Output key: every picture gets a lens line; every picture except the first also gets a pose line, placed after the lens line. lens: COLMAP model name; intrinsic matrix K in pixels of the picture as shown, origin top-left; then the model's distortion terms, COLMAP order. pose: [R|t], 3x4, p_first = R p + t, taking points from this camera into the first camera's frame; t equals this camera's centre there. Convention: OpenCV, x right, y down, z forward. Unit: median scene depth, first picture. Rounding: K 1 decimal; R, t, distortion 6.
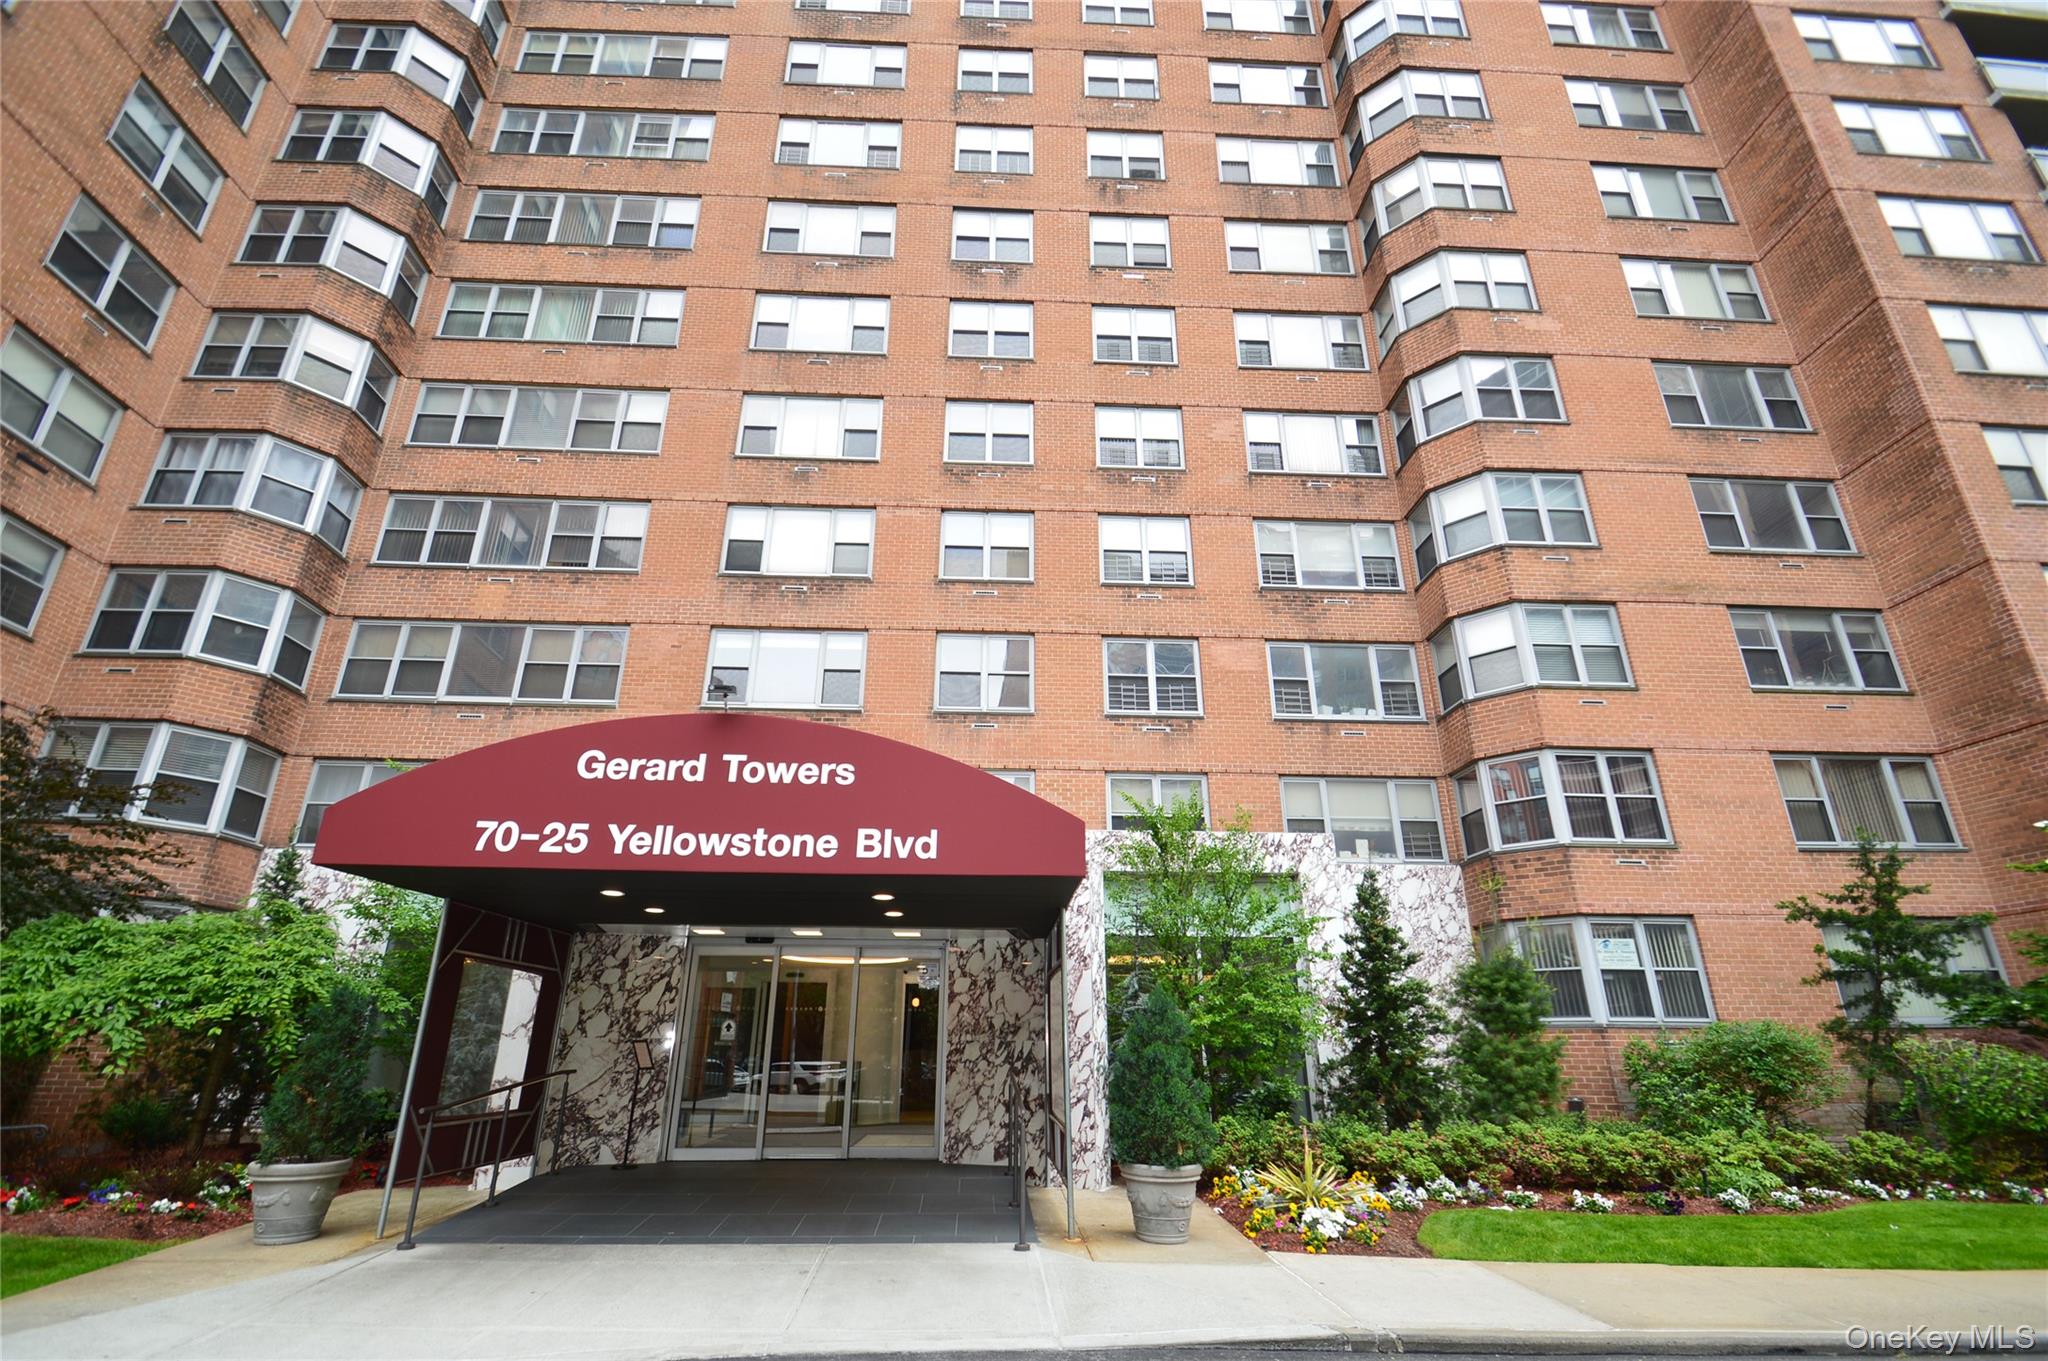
lens RADIAL K [[906.5, 0, 994.3], [0, 906.5, 707.3], [0, 0, 1]] dist [0.010320, -0.015863]
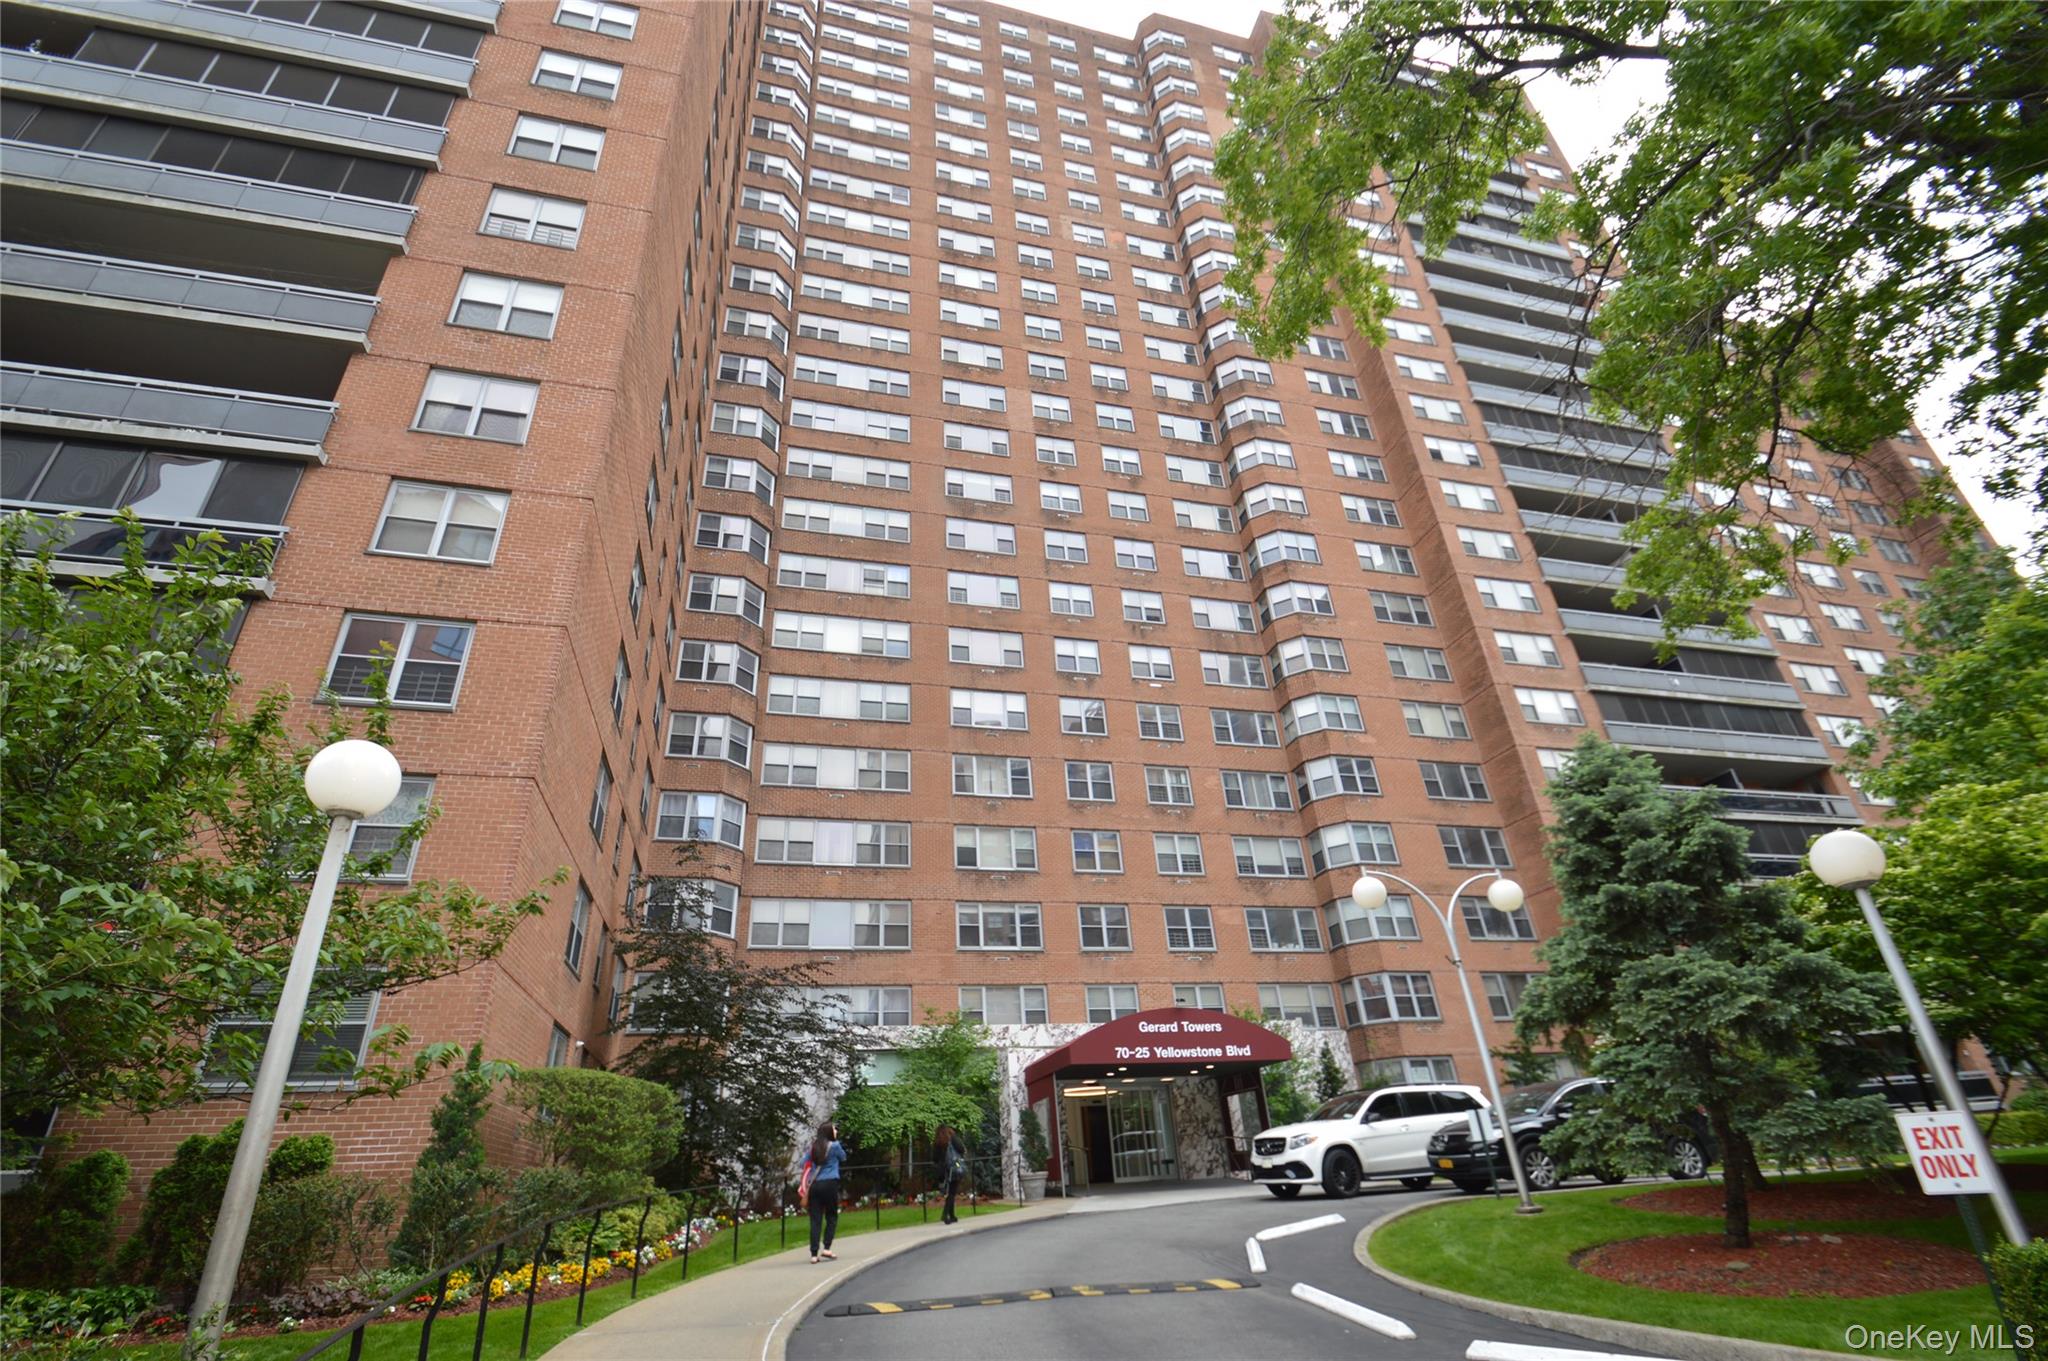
lens RADIAL K [[906.5, 0, 994.3], [0, 906.5, 707.3], [0, 0, 1]] dist [0.010320, -0.015863]
pose [[0.977342, 0.044215, 0.206997, -0.670186], [-0.016369, 0.990798, -0.134354, -0.243646], [-0.211032, 0.127921, 0.969072, -0.835741]]
